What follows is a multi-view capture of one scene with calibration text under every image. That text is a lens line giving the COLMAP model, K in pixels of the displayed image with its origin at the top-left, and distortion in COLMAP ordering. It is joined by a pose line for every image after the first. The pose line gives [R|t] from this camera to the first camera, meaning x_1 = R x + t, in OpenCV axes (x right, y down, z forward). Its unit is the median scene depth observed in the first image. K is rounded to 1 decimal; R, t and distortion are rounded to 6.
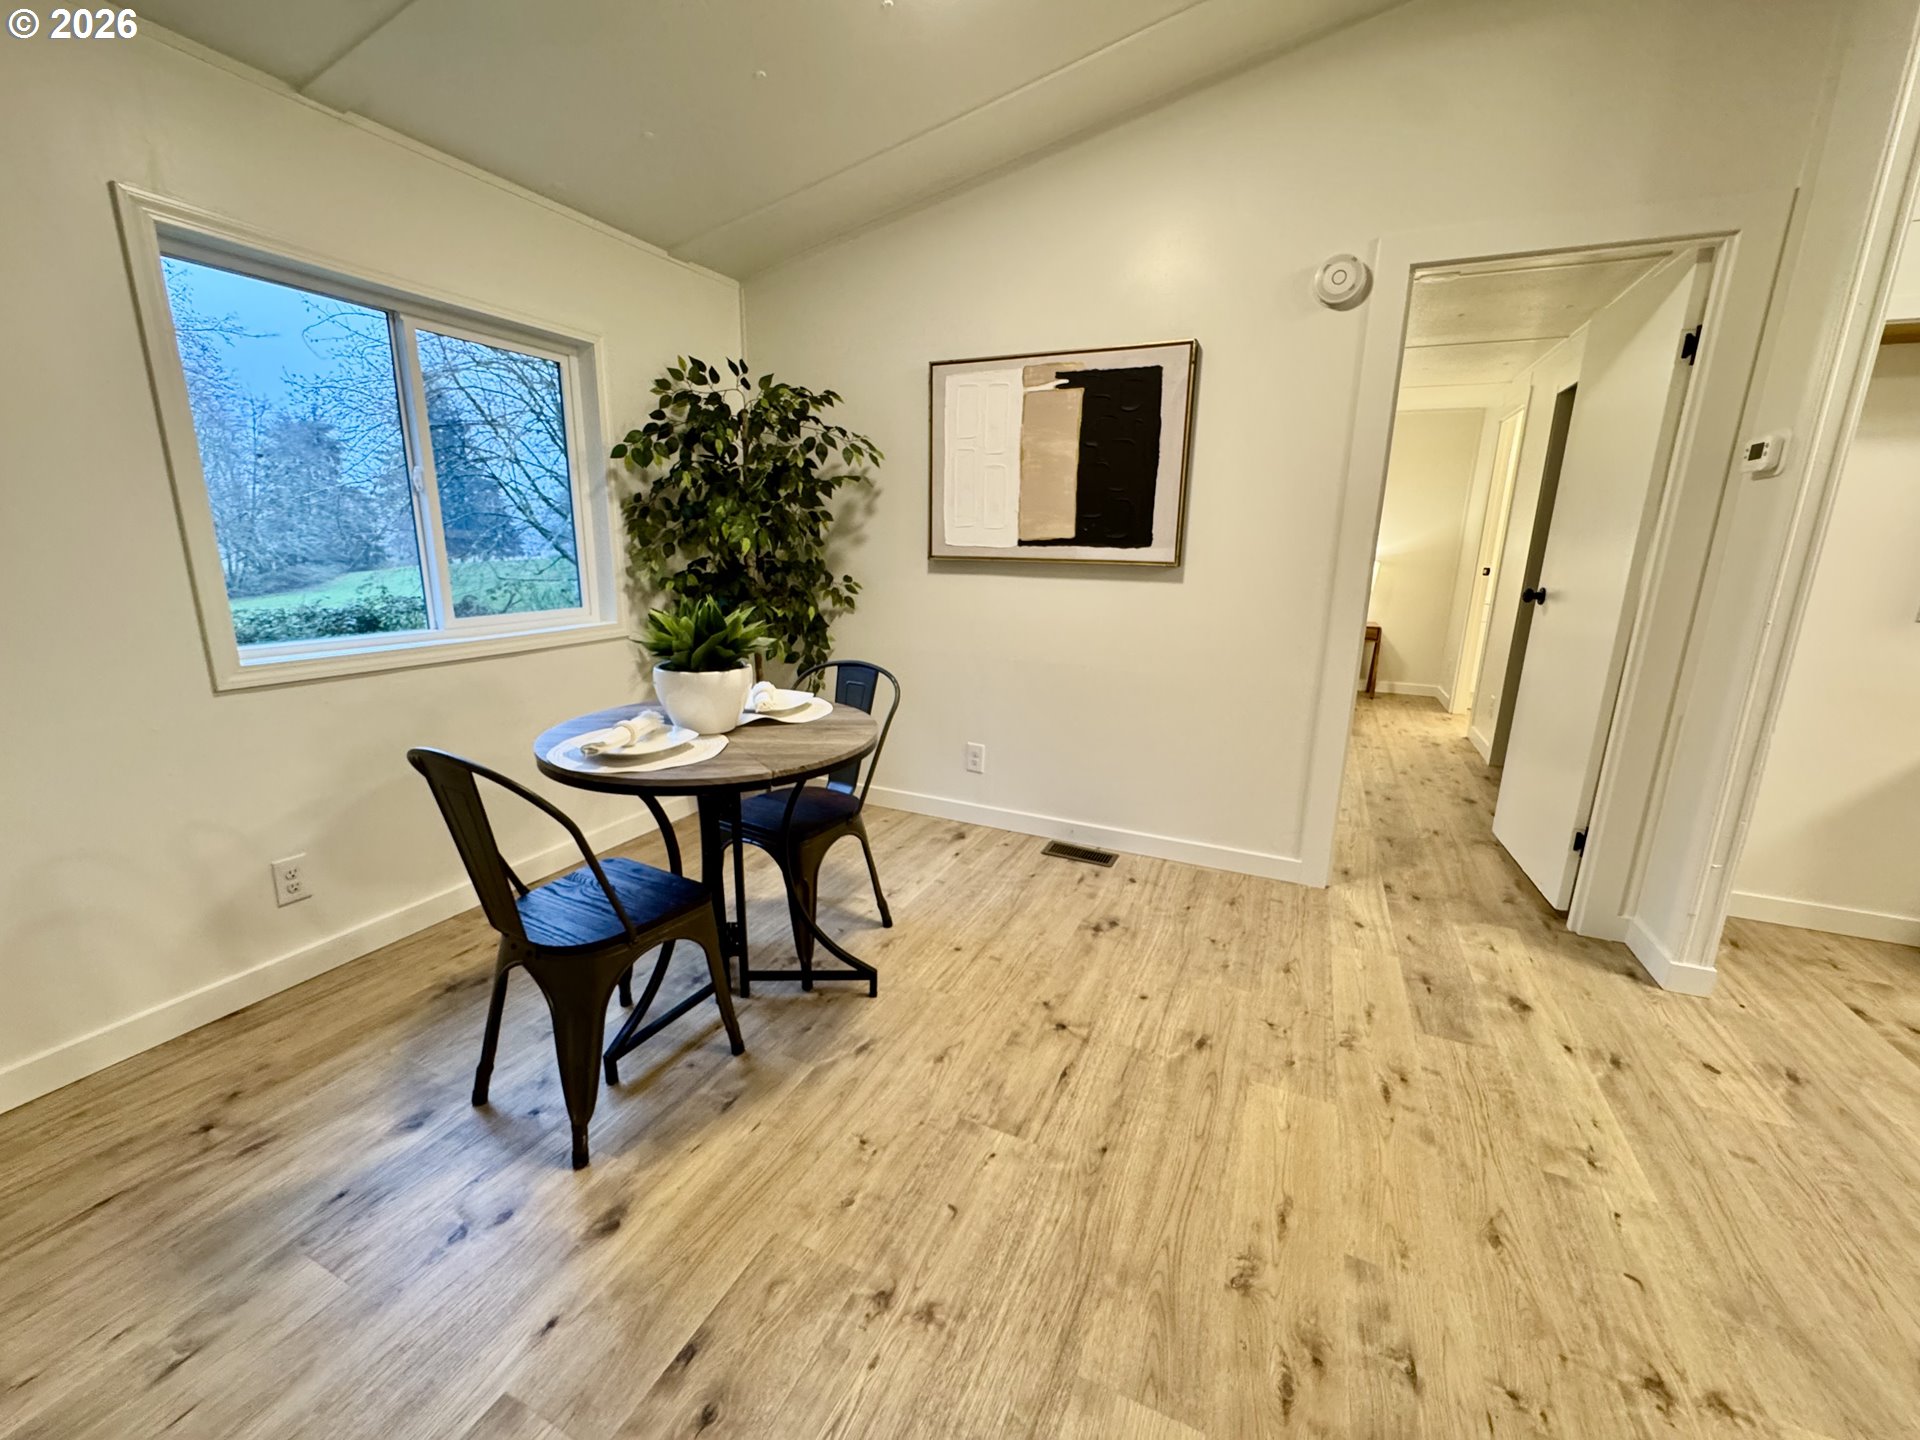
lens RADIAL K [[771.9, 0, 971.8], [0, 771.9, 718.3], [0, 0, 1]] dist [-0.001906, 0.000375]
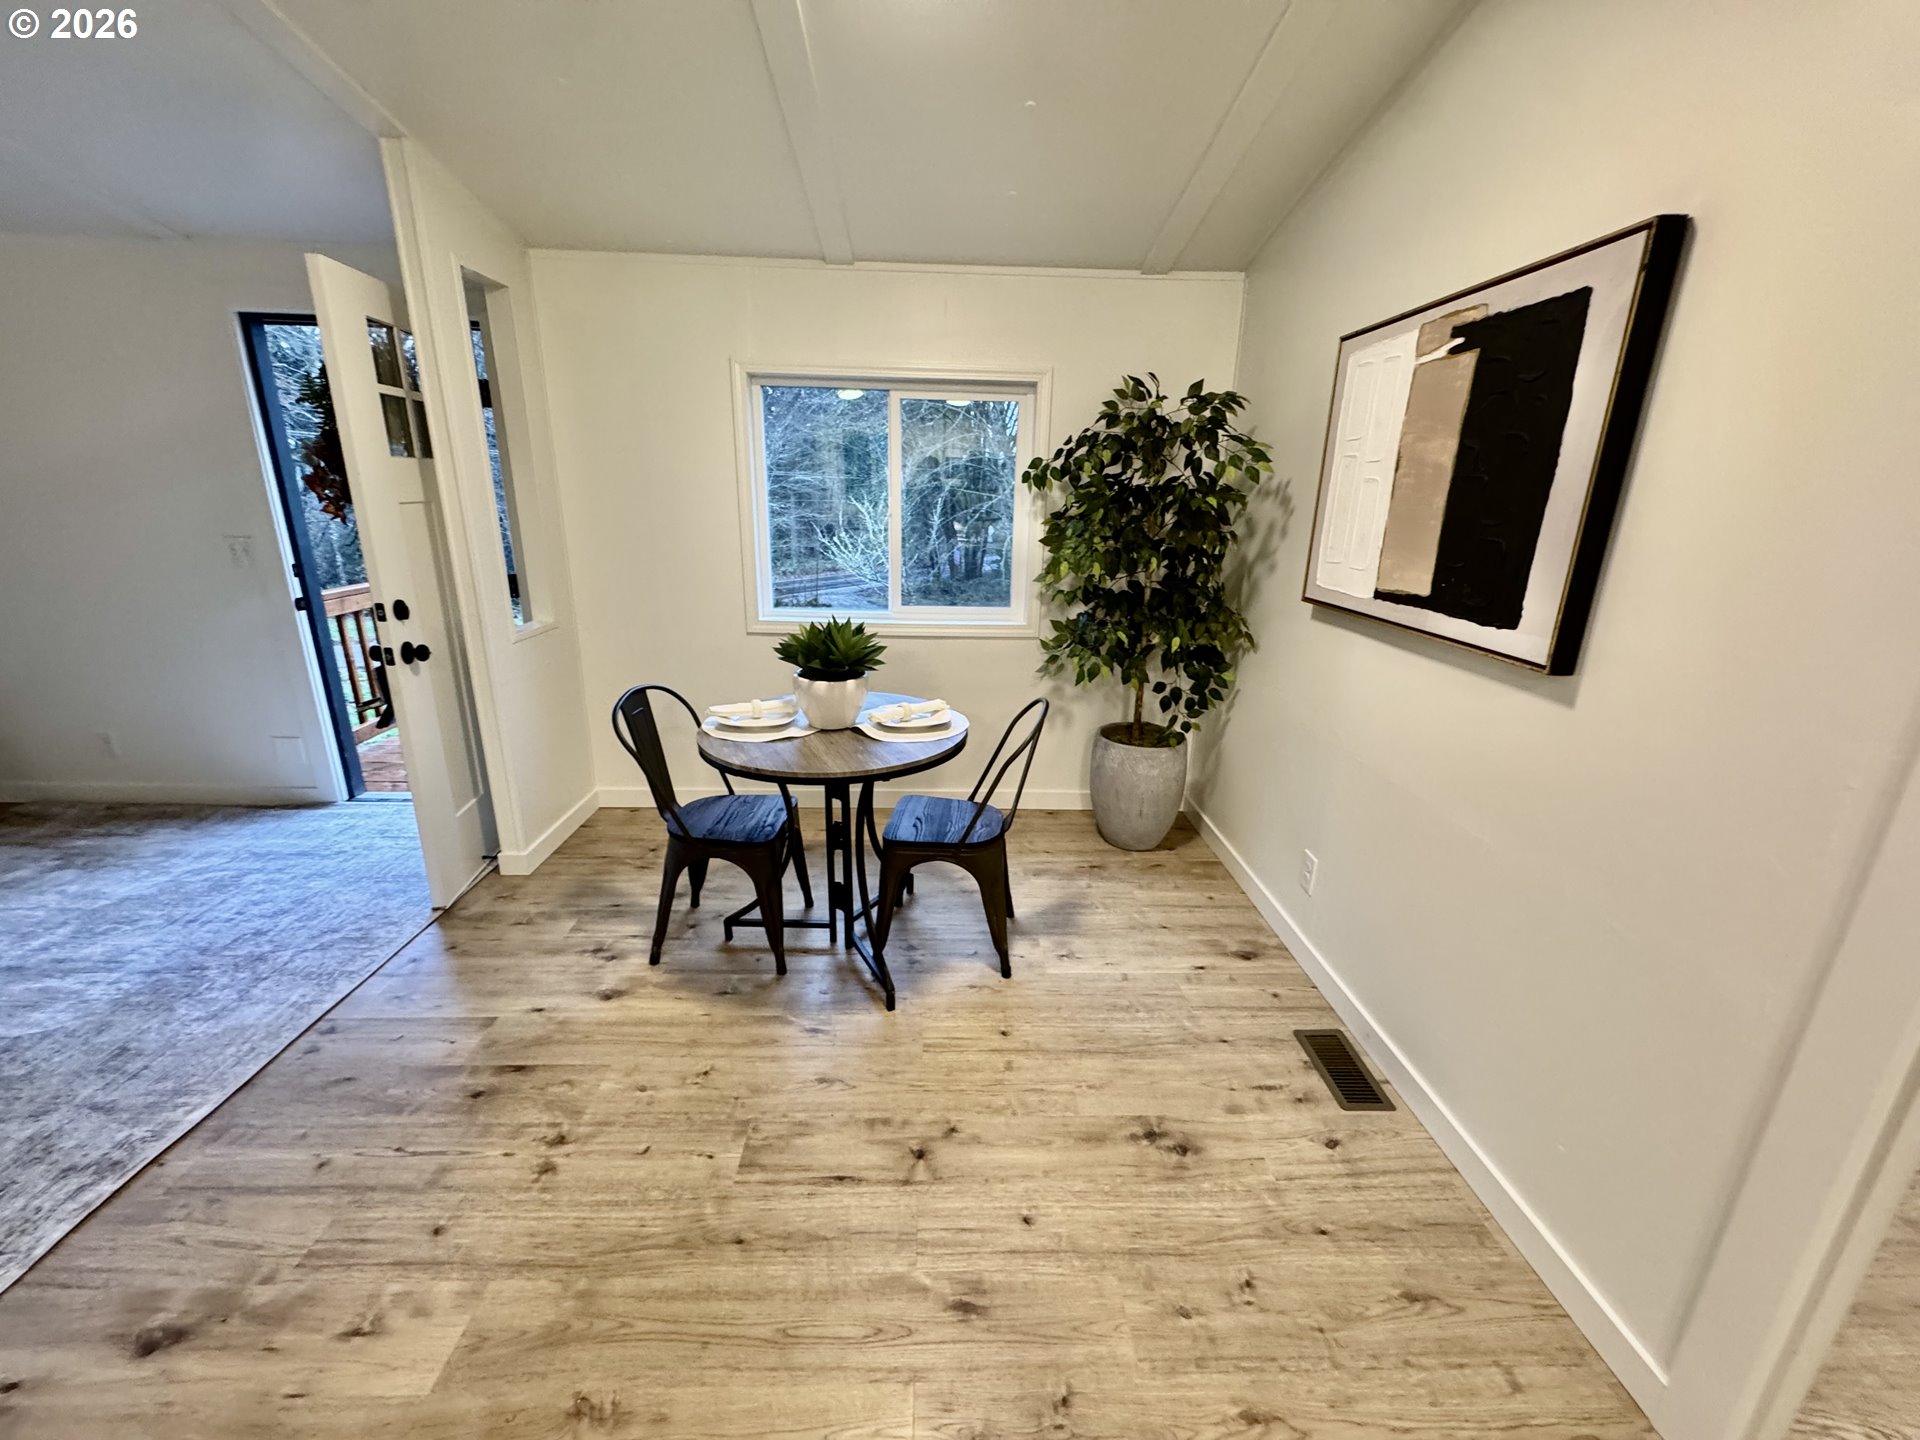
lens RADIAL K [[771.9, 0, 960.8], [0, 771.9, 721.7], [0, 0, 1]] dist [-0.001906, 0.000375]
pose [[0.431792, 0.253637, -0.865577, 0.576941], [-0.220458, 0.960220, 0.171394, -0.174988], [0.874616, 0.116817, 0.470532, 0.426929]]
